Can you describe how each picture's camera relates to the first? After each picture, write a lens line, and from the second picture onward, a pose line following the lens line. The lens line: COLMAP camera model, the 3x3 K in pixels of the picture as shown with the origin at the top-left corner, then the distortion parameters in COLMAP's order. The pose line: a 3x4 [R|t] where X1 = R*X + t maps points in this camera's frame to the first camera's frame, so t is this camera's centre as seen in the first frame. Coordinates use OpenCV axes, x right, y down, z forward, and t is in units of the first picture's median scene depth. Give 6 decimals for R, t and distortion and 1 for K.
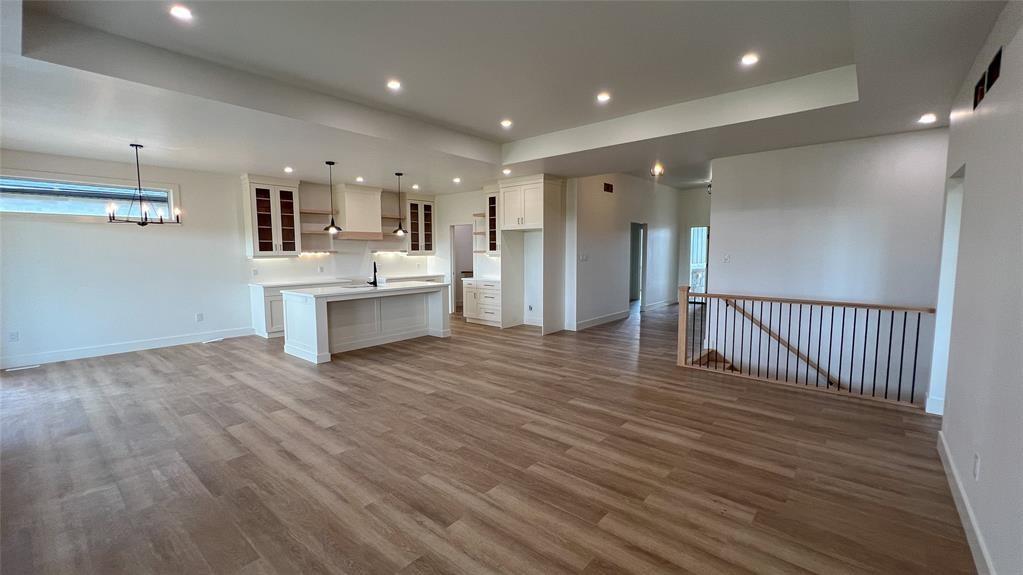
lens RADIAL K [[417.1, 0, 514.5], [0, 417.1, 286.0], [0, 0, 1]] dist [-0.001513, 0.000205]
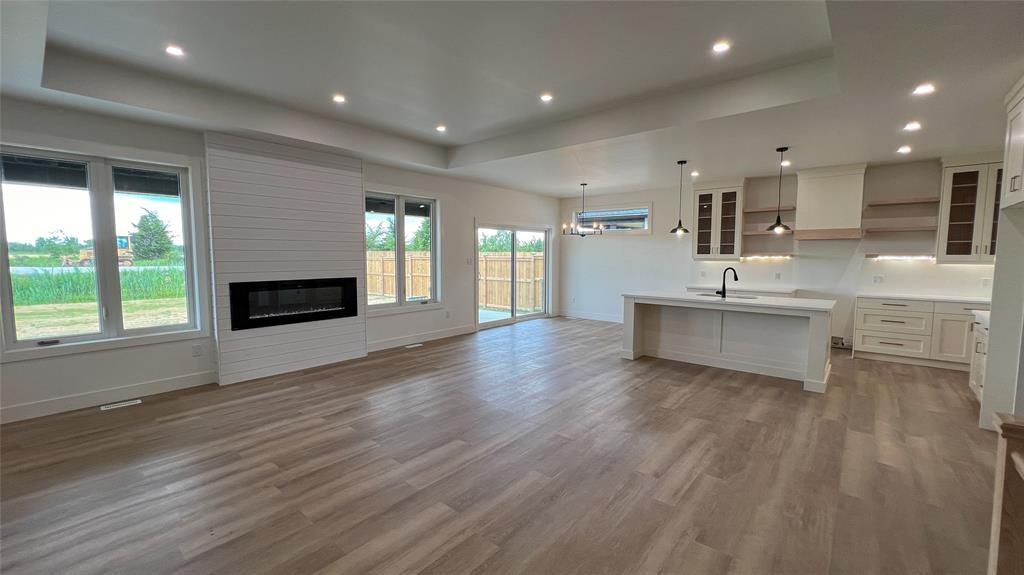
lens RADIAL K [[417.5, 0, 514.7], [0, 417.5, 288.9], [0, 0, 1]] dist [-0.001513, 0.000205]
pose [[-0.000594, 0.087674, -0.996149, 0.448772], [-0.088387, 0.992246, 0.087383, -0.046318], [0.996086, 0.088098, 0.007160, 0.524796]]
